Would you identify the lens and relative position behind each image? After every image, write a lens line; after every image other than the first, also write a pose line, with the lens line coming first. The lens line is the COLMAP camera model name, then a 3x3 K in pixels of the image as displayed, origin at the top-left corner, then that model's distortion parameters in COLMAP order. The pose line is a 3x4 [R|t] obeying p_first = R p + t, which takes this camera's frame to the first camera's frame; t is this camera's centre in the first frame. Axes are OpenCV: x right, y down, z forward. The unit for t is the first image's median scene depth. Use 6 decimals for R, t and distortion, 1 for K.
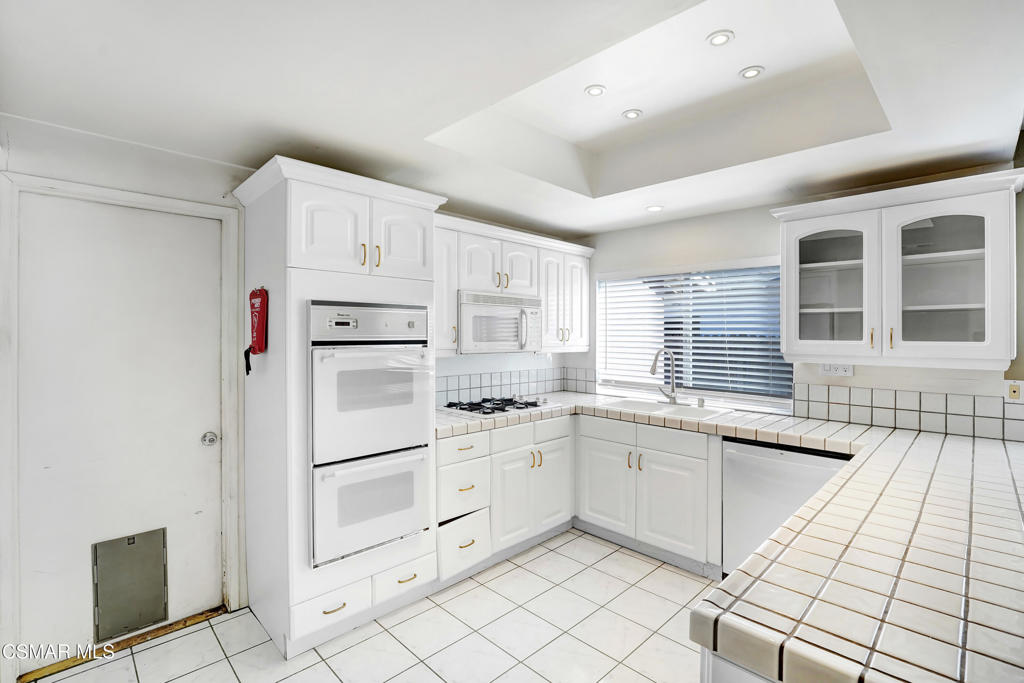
lens RADIAL K [[461.9, 0, 509.4], [0, 461.9, 332.8], [0, 0, 1]] dist [-0.018357, -0.000009]
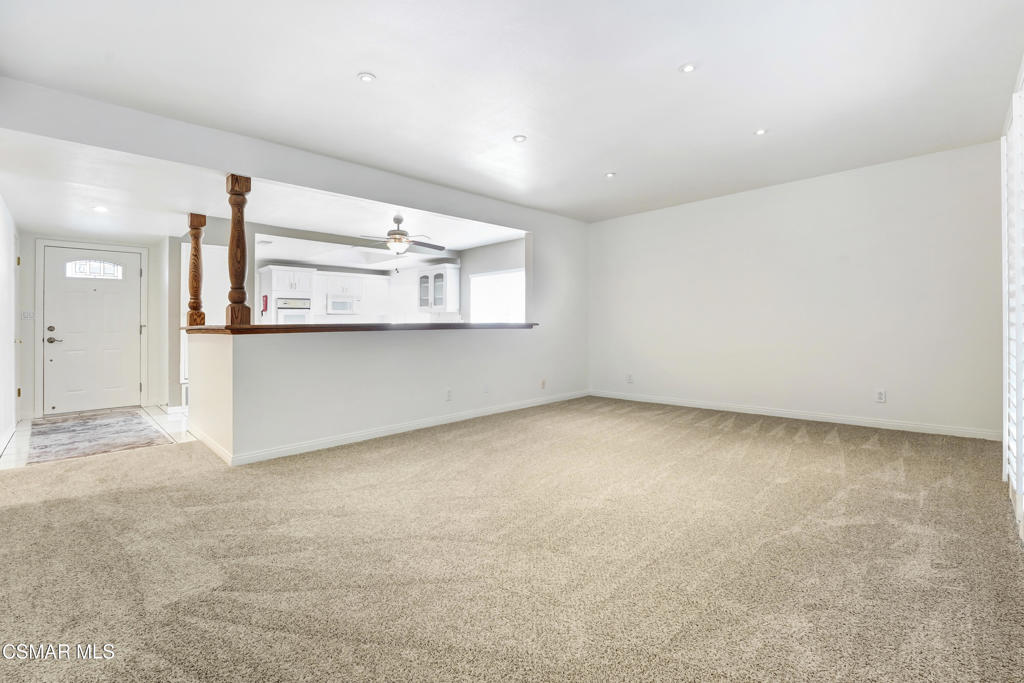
lens RADIAL K [[461.9, 0, 509.3], [0, 461.9, 323.6], [0, 0, 1]] dist [-0.018357, -0.000009]
pose [[0.999843, -0.017525, 0.002507, 1.234446], [0.017539, 0.999829, -0.005844, 0.167082], [-0.002404, 0.005887, 0.999980, -2.364575]]
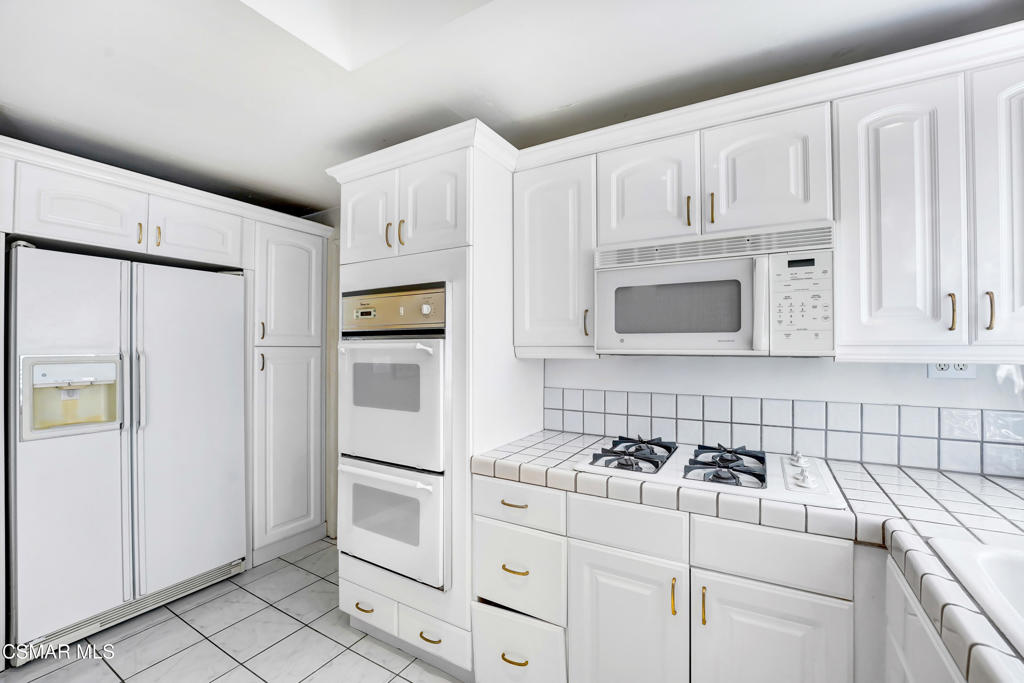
lens RADIAL K [[433.3, 0, 515.1], [0, 433.3, 343.5], [0, 0, 1]] dist [-0.025087, 0.000442]
pose [[0.261237, -0.007126, -0.965249, 0.444868], [0.004177, 0.999972, -0.006252, 0.037591], [0.965266, -0.002399, 0.261259, 0.817673]]
